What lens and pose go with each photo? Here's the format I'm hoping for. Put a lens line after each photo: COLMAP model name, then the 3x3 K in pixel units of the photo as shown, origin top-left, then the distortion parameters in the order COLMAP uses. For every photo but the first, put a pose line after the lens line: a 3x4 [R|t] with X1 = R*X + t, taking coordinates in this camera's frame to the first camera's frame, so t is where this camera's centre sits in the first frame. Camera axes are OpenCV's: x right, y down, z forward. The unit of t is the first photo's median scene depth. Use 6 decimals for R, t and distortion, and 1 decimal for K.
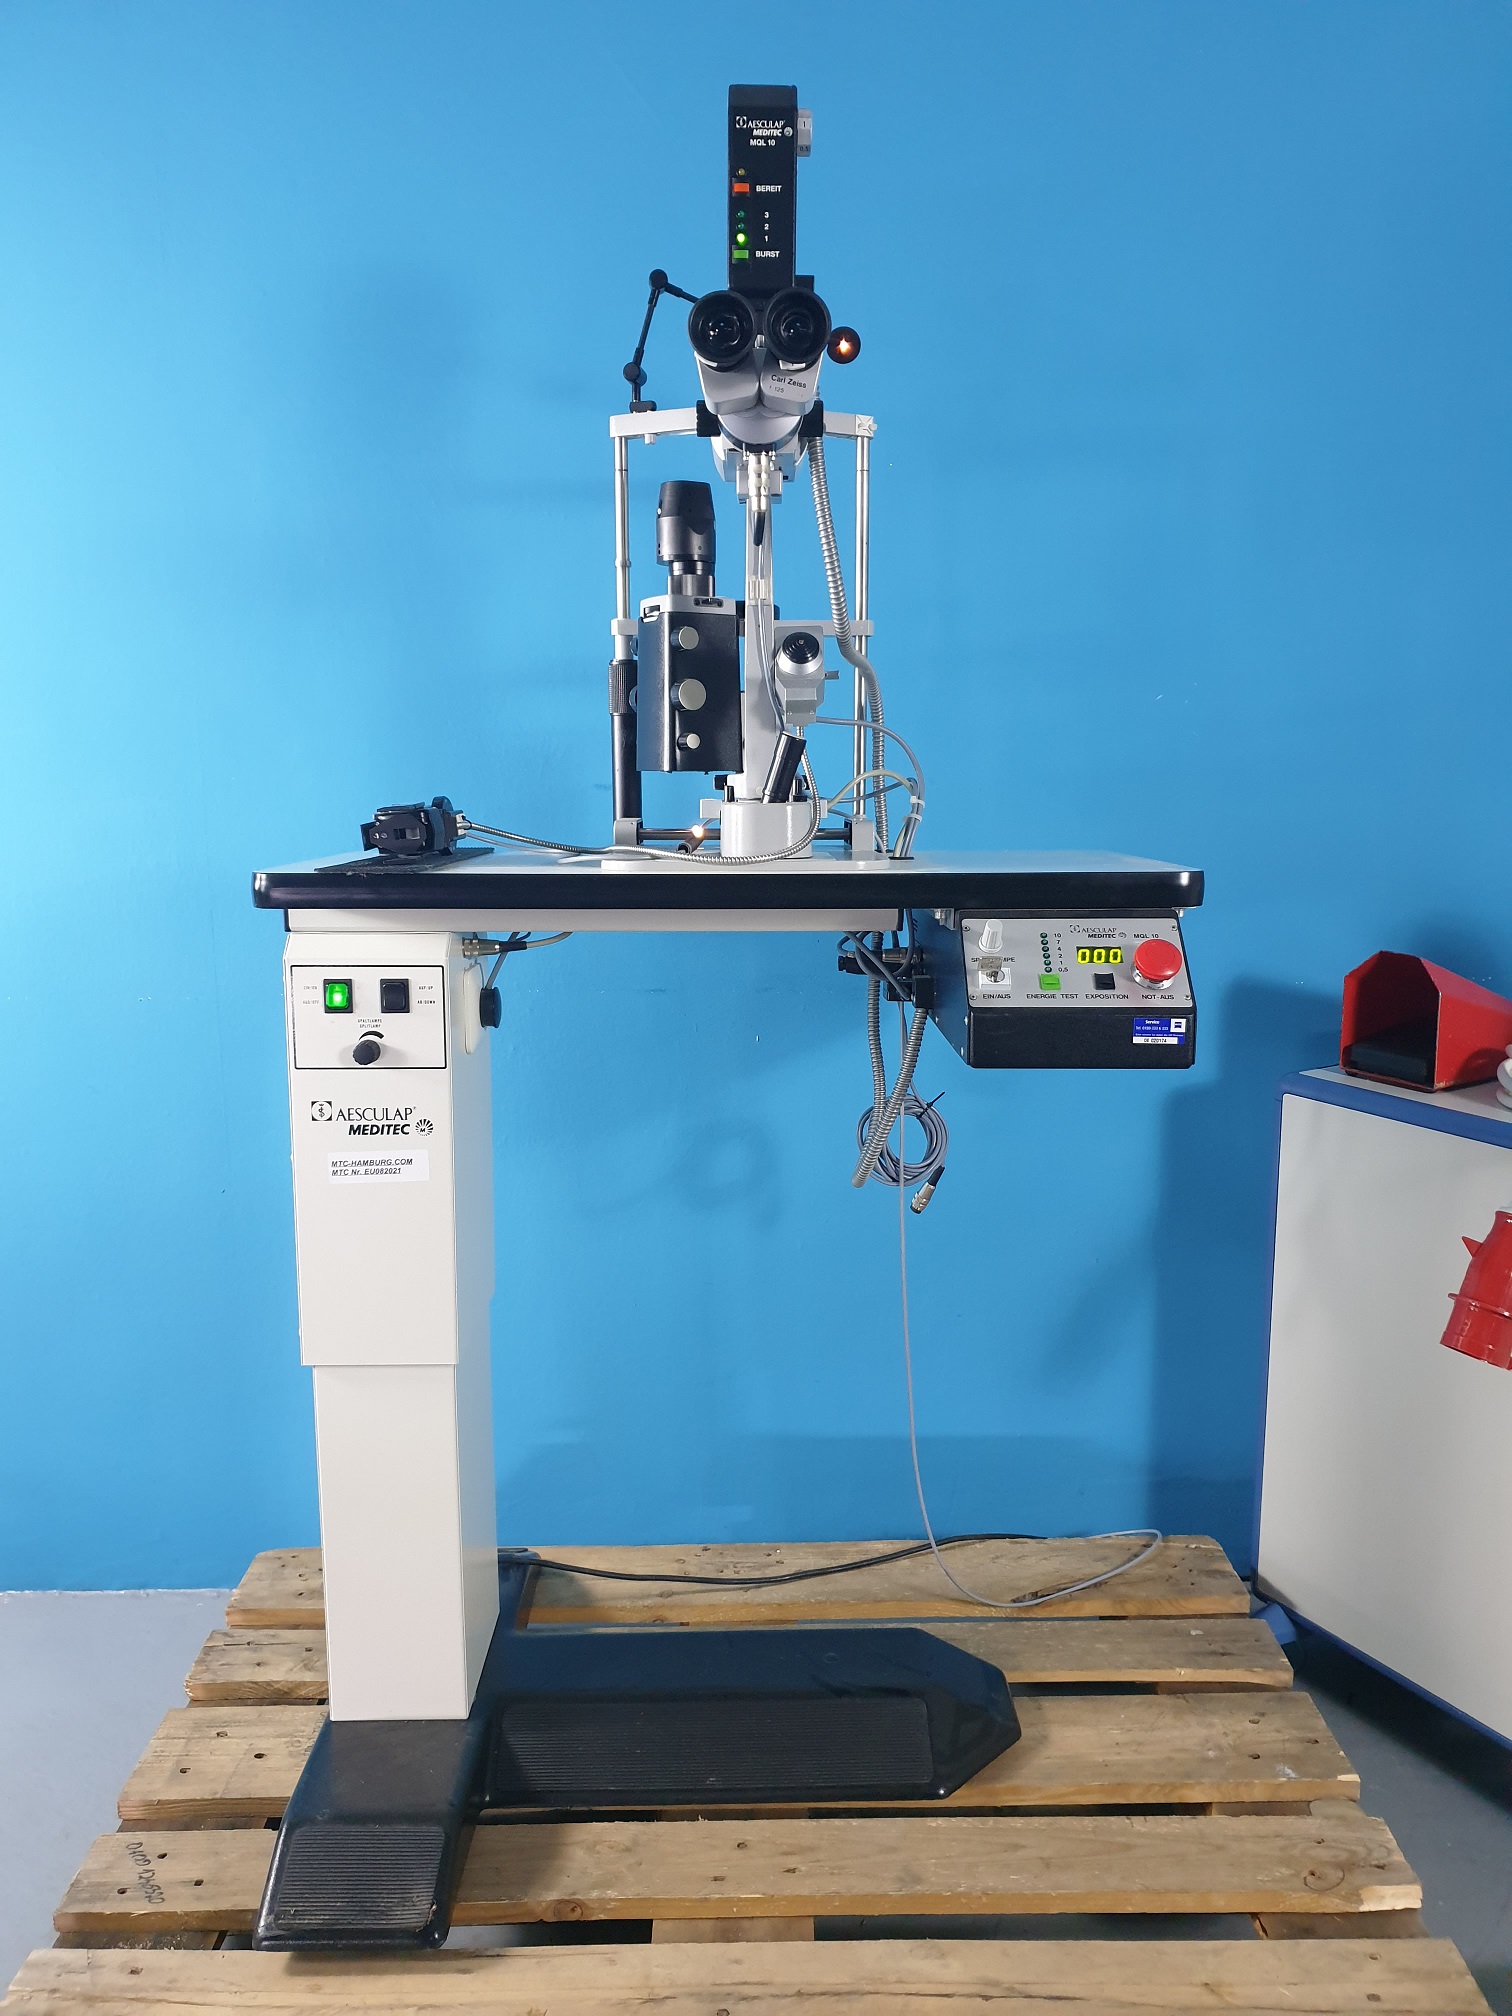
lens RADIAL K [[1611.1, 0, 718.7], [0, 1611.1, 1001.9], [0, 0, 1]] dist [-0.033963, 0.098619]
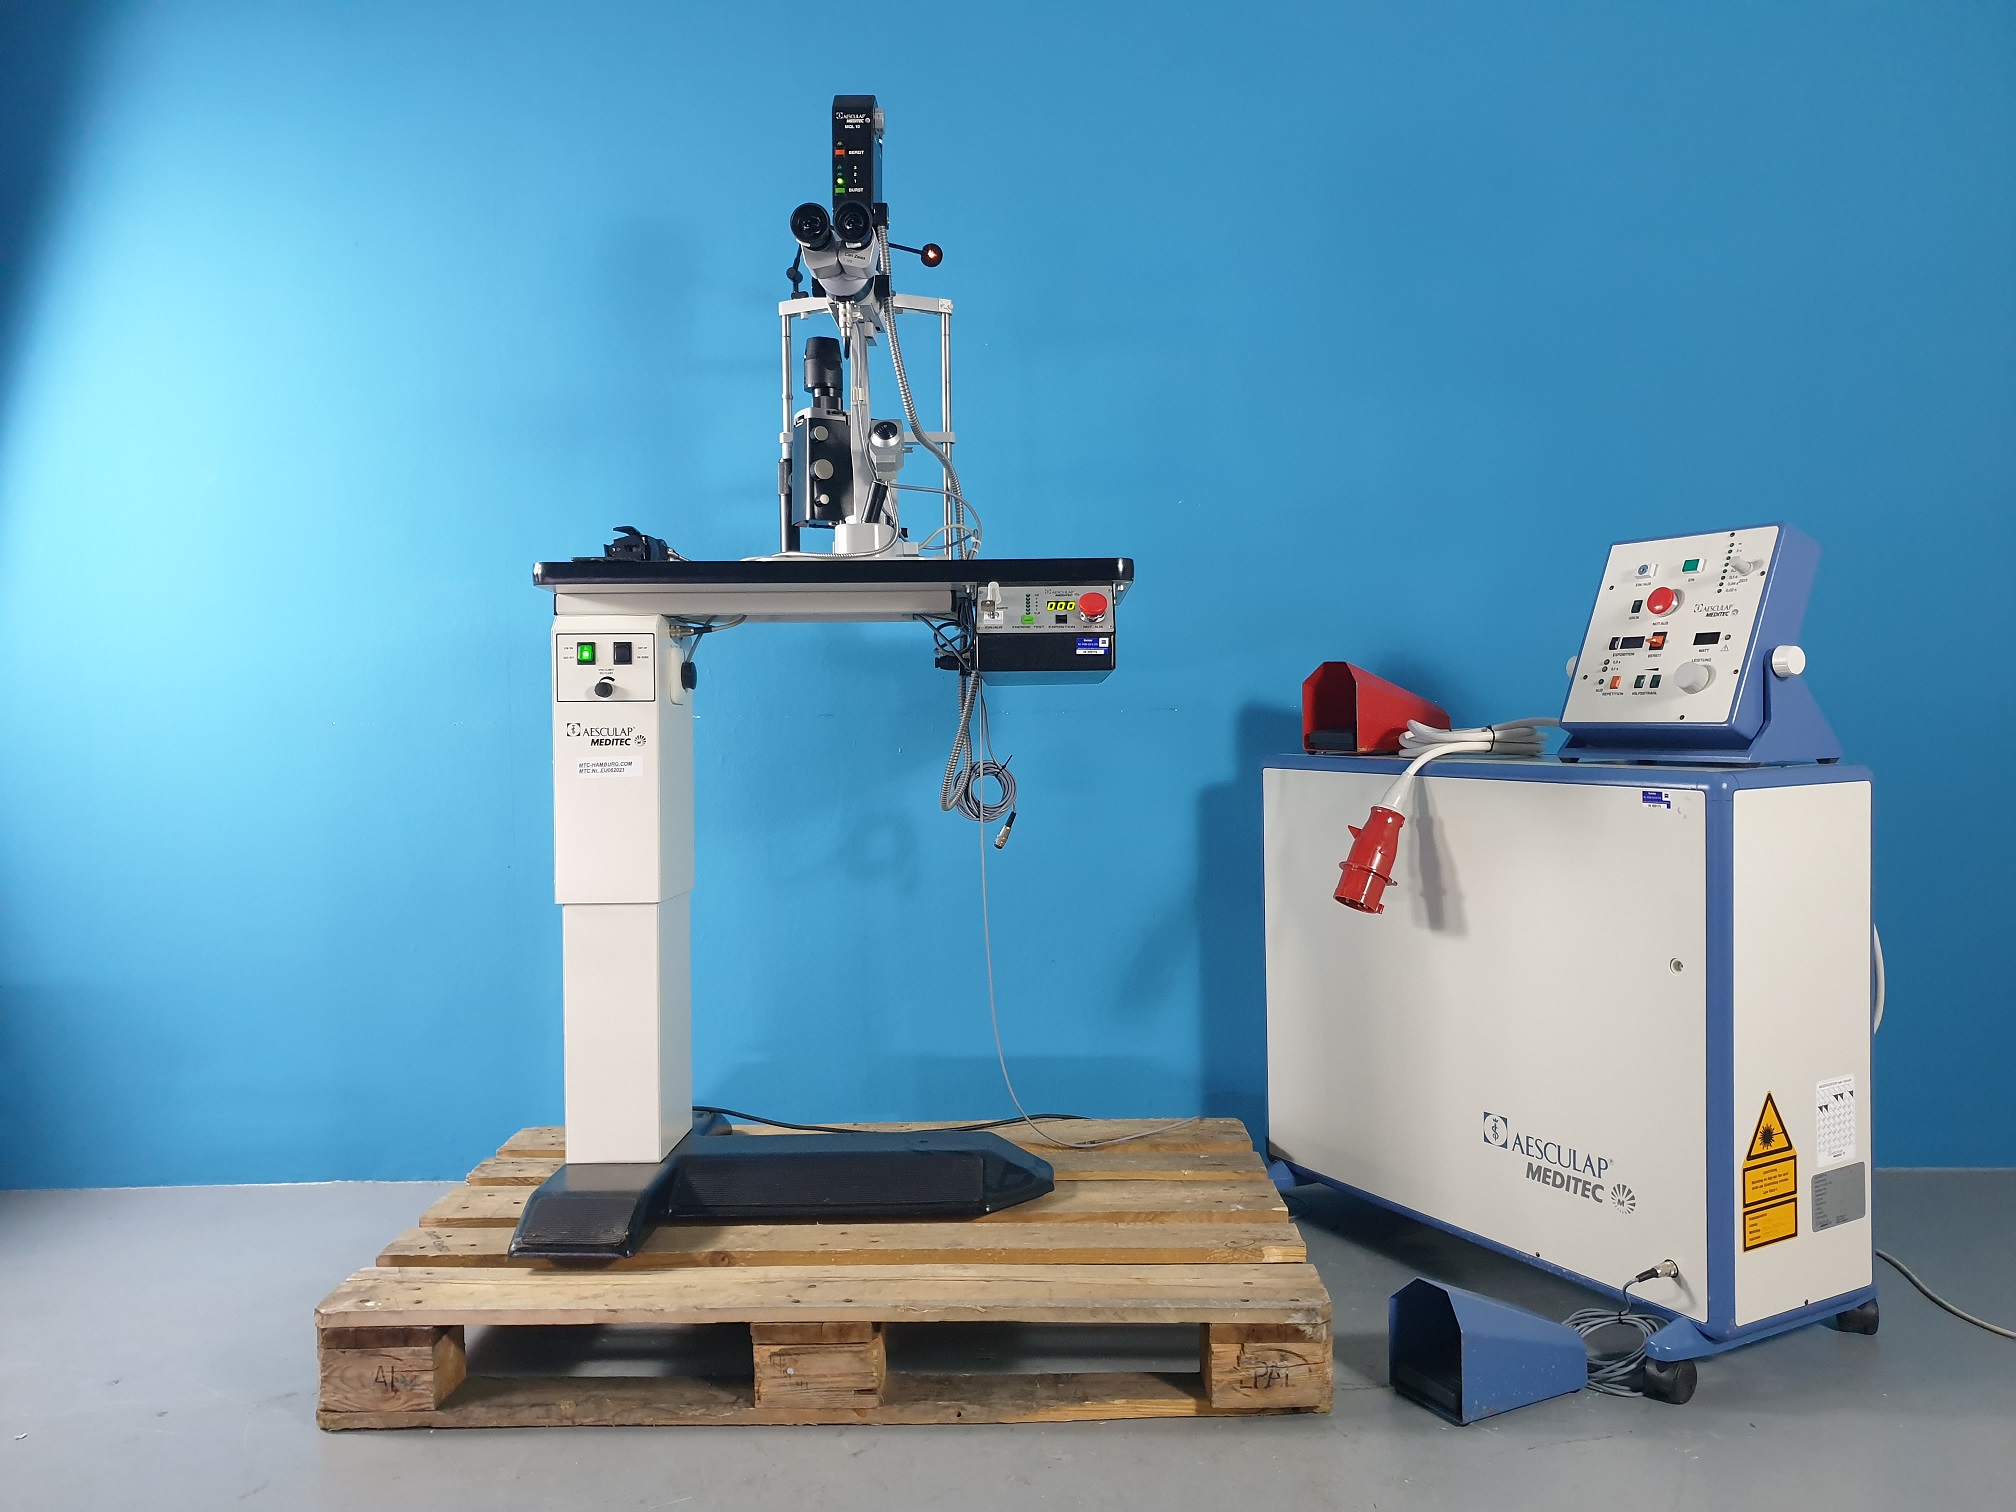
lens RADIAL K [[1599.1, 0, 959.0], [0, 1599.1, 756.4], [0, 0, 1]] dist [0.008027, 0.000277]
pose [[0.999396, -0.004044, -0.034510, 0.171546], [-0.000752, 0.990456, -0.137824, 0.302882], [0.034738, 0.137767, 0.989855, -0.487656]]
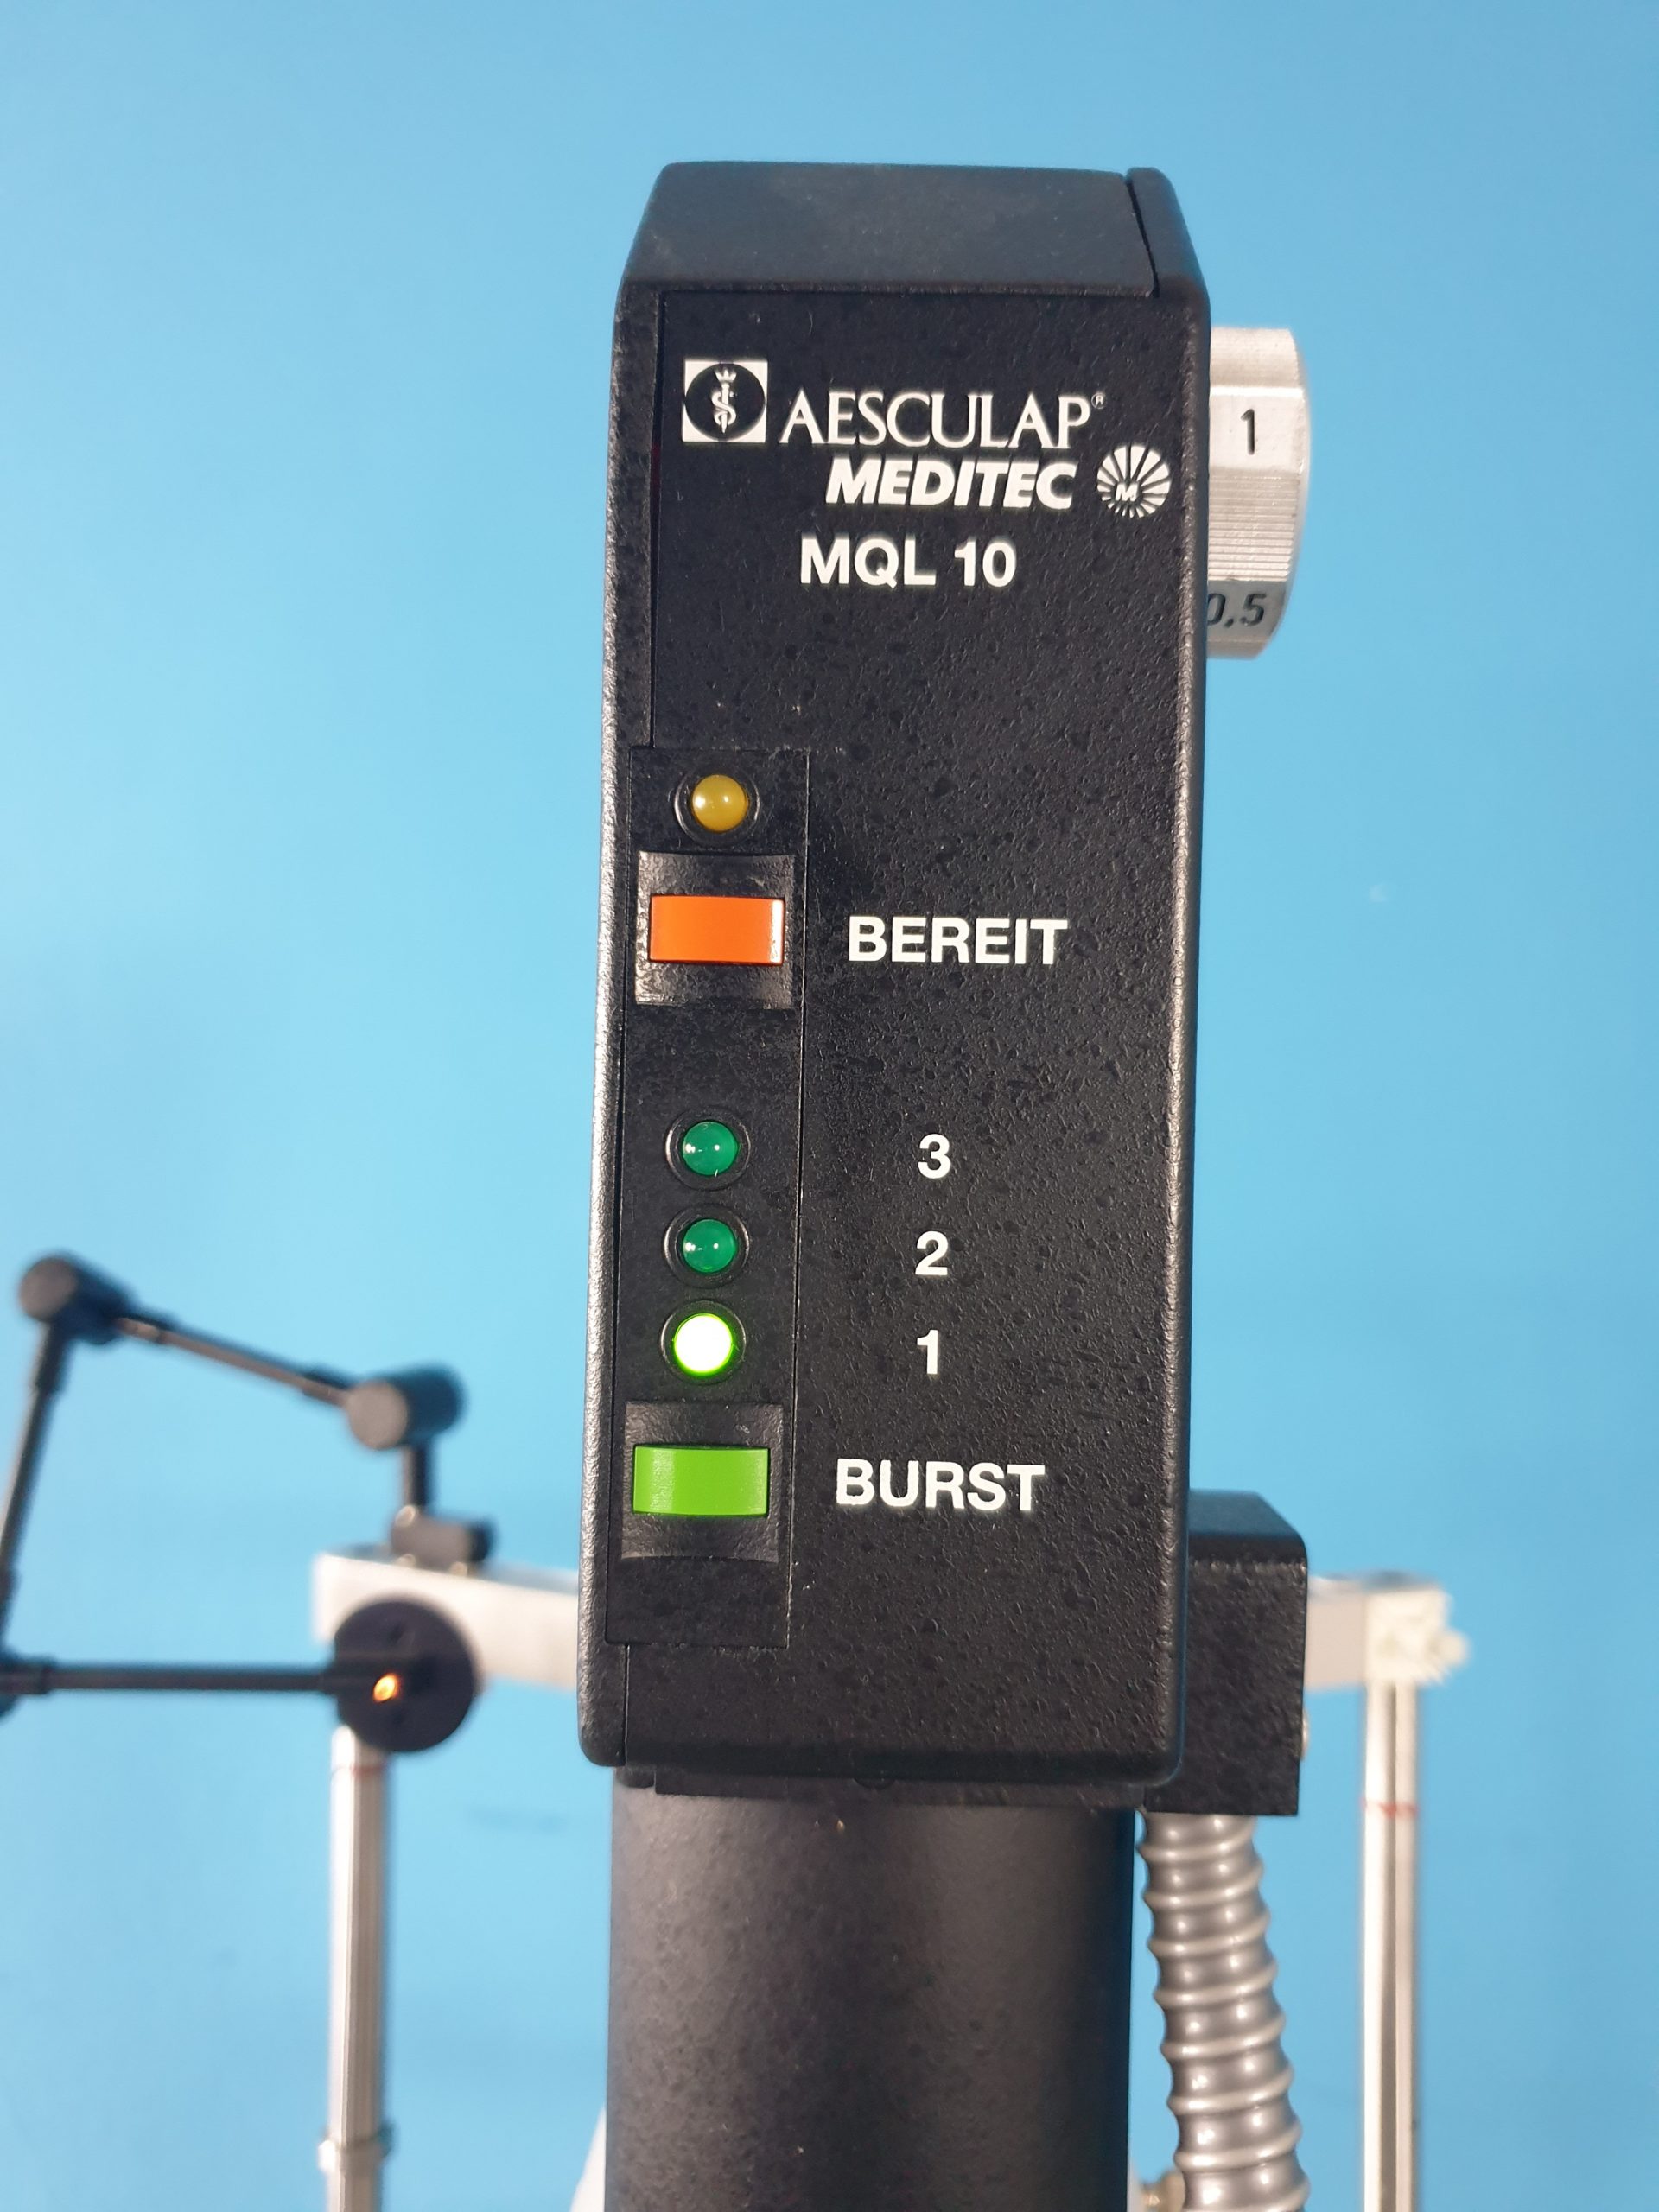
lens RADIAL K [[1644.1, 0, 829.5], [0, 1644.1, 1106.0], [0, 0, 1]] dist [-0.075825, -0.002219]
pose [[0.998999, 0.018883, -0.040543, 0.024234], [-0.024306, 0.990172, -0.137728, -0.428717], [0.037544, 0.138576, 0.989640, 0.795435]]
